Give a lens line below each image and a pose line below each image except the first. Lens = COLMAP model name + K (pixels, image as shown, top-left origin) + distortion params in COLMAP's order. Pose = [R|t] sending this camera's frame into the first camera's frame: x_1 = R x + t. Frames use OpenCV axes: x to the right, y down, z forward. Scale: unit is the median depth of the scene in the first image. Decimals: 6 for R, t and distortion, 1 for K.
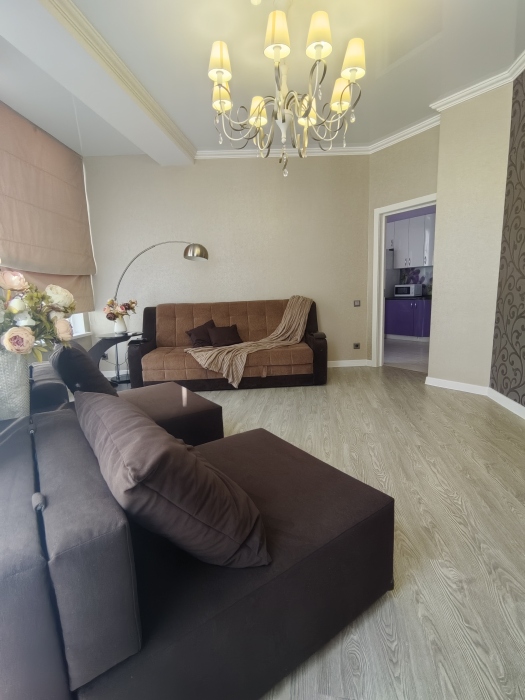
lens RADIAL K [[330.2, 0, 264.4], [0, 330.2, 346.5], [0, 0, 1]] dist [-0.003608, -0.000270]
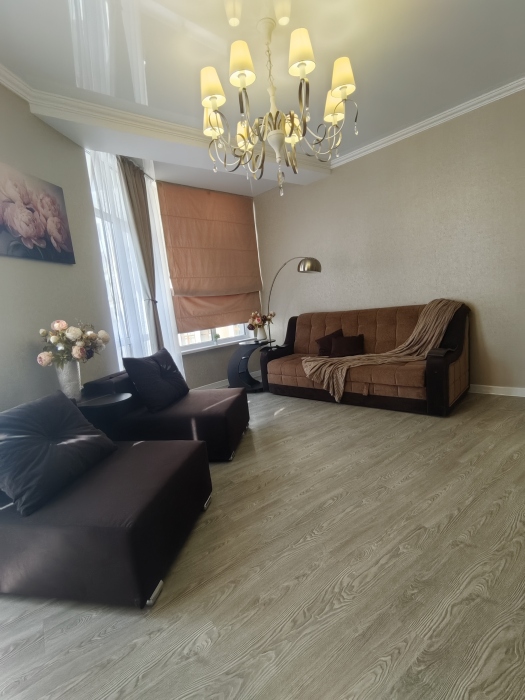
lens RADIAL K [[332.1, 0, 261.1], [0, 332.1, 347.6], [0, 0, 1]] dist [-0.003505, -0.001020]
pose [[0.700572, 0.051585, -0.711714, 0.445920], [-0.037486, 0.998667, 0.035484, -0.059734], [0.712596, 0.001820, 0.701572, 0.160346]]
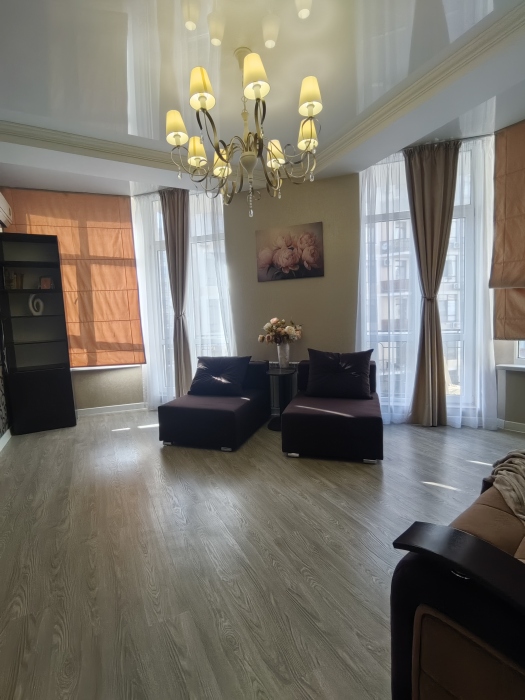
lens RADIAL K [[332.1, 0, 261.1], [0, 332.1, 347.6], [0, 0, 1]] dist [-0.003505, -0.001020]
pose [[-0.802602, 0.115780, -0.585170, 0.394991], [-0.030587, 0.971705, 0.234210, -0.224557], [0.595730, 0.205877, -0.776351, 1.117221]]
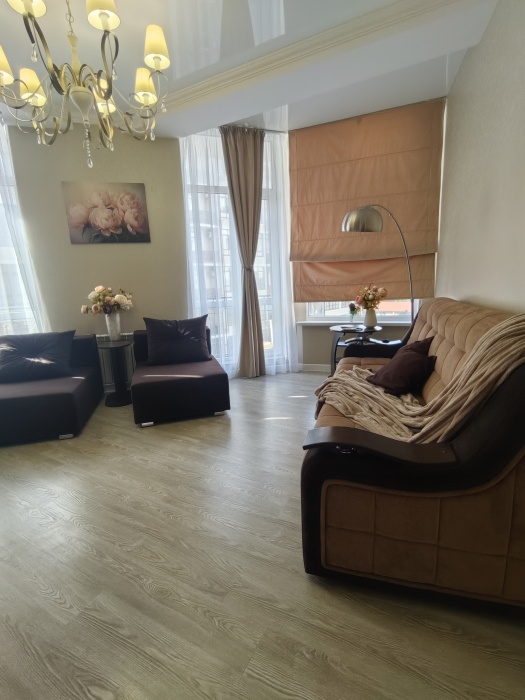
lens RADIAL K [[332.1, 0, 261.1], [0, 332.1, 347.6], [0, 0, 1]] dist [-0.003505, -0.001020]
pose [[-0.334954, 0.230299, -0.913656, 0.485392], [-0.101758, 0.955157, 0.278065, -0.213411], [0.936723, 0.186111, -0.296499, 1.055241]]
